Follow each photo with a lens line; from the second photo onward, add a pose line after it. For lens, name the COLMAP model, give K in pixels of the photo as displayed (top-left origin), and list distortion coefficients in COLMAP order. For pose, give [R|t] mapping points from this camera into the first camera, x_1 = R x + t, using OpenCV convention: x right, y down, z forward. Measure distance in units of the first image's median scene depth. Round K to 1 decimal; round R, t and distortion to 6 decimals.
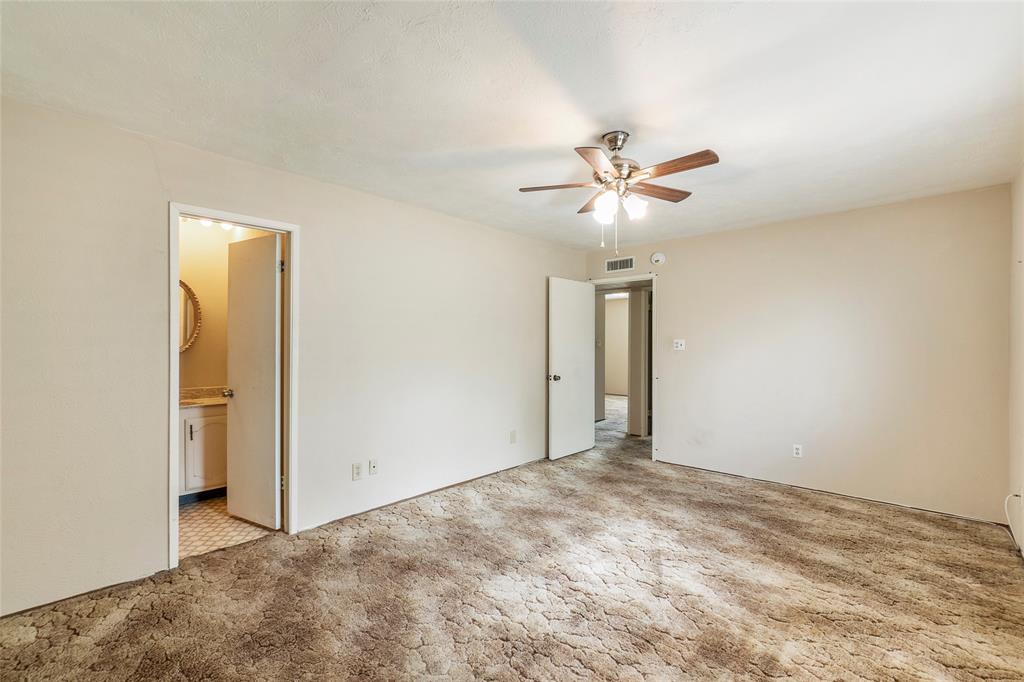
lens RADIAL K [[449.8, 0, 507.3], [0, 449.8, 345.9], [0, 0, 1]] dist [-0.002474, -0.000149]
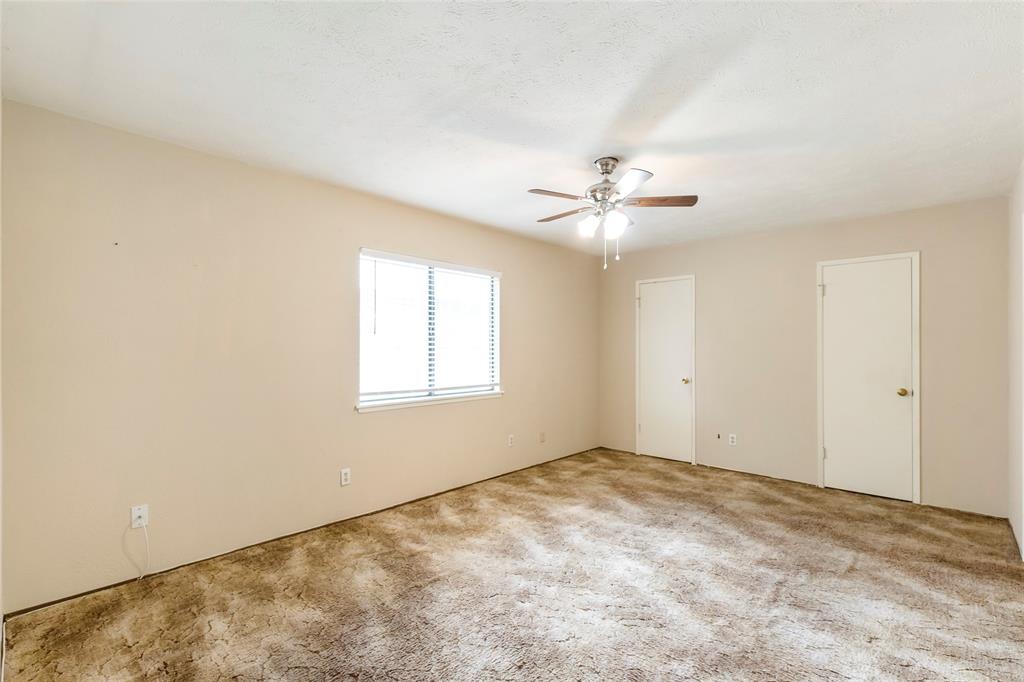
lens RADIAL K [[449.8, 0, 507.3], [0, 449.8, 345.9], [0, 0, 1]] dist [-0.002474, -0.000149]
pose [[-0.999964, -0.006172, 0.005905, 0.469312], [-0.006184, 0.999979, -0.001891, -0.002833], [-0.005893, -0.001928, -0.999981, 2.080439]]
